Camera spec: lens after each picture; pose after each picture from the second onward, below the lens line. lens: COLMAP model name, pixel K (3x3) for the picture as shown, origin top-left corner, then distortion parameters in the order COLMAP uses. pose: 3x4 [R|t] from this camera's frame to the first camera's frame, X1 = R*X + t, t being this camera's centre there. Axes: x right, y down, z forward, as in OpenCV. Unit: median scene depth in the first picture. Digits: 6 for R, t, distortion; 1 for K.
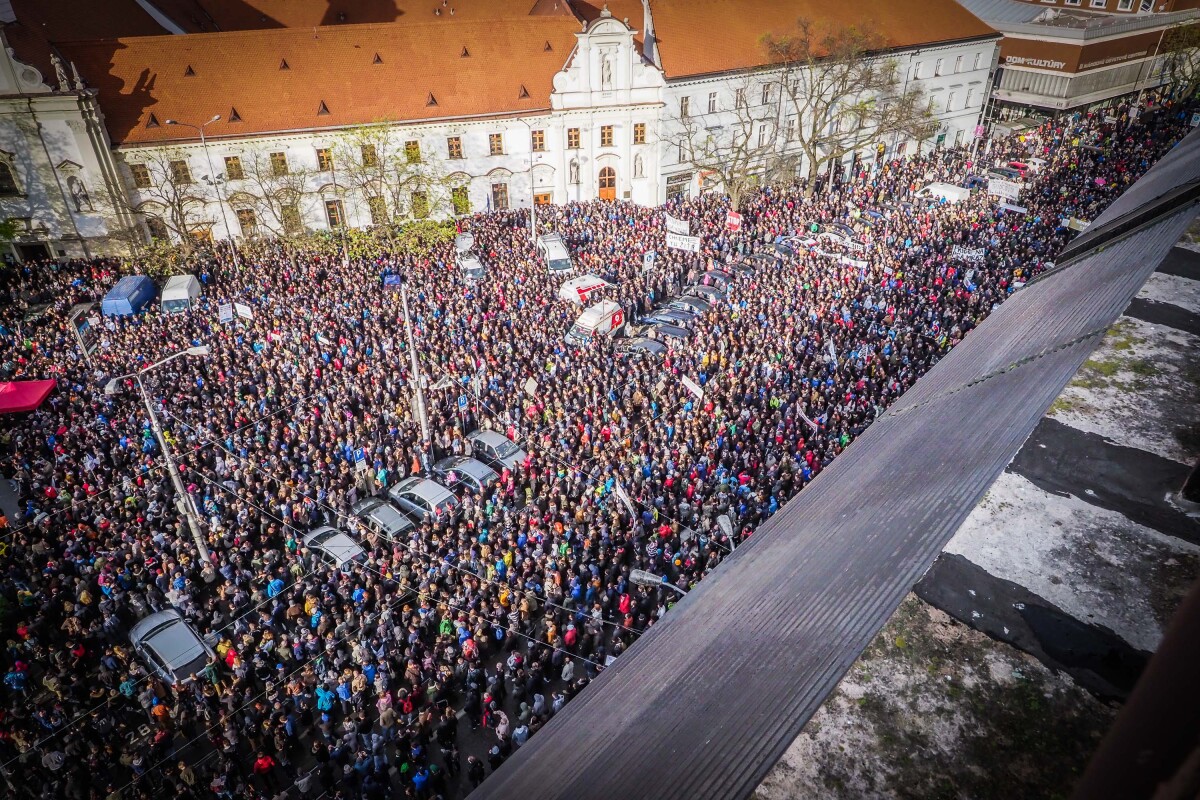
lens RADIAL K [[804.0, 0, 586.9], [0, 804.0, 399.7], [0, 0, 1]] dist [-0.006809, 0.010101]
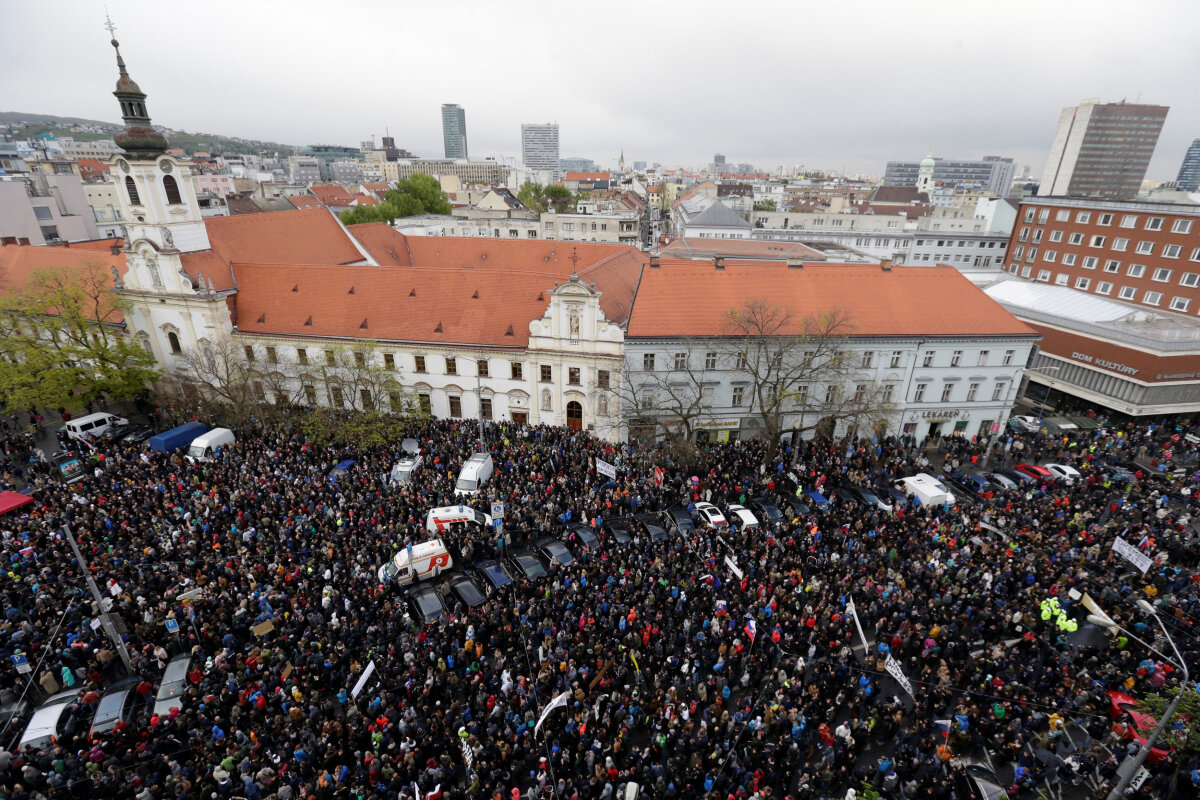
lens RADIAL K [[532.8, 0, 596.1], [0, 532.8, 407.7], [0, 0, 1]] dist [-0.036800, 0.005335]
pose [[0.909198, 0.191783, -0.369564, 0.340848], [-0.246885, 0.963051, -0.107616, -0.210493], [0.335270, 0.189085, 0.922952, 0.317053]]
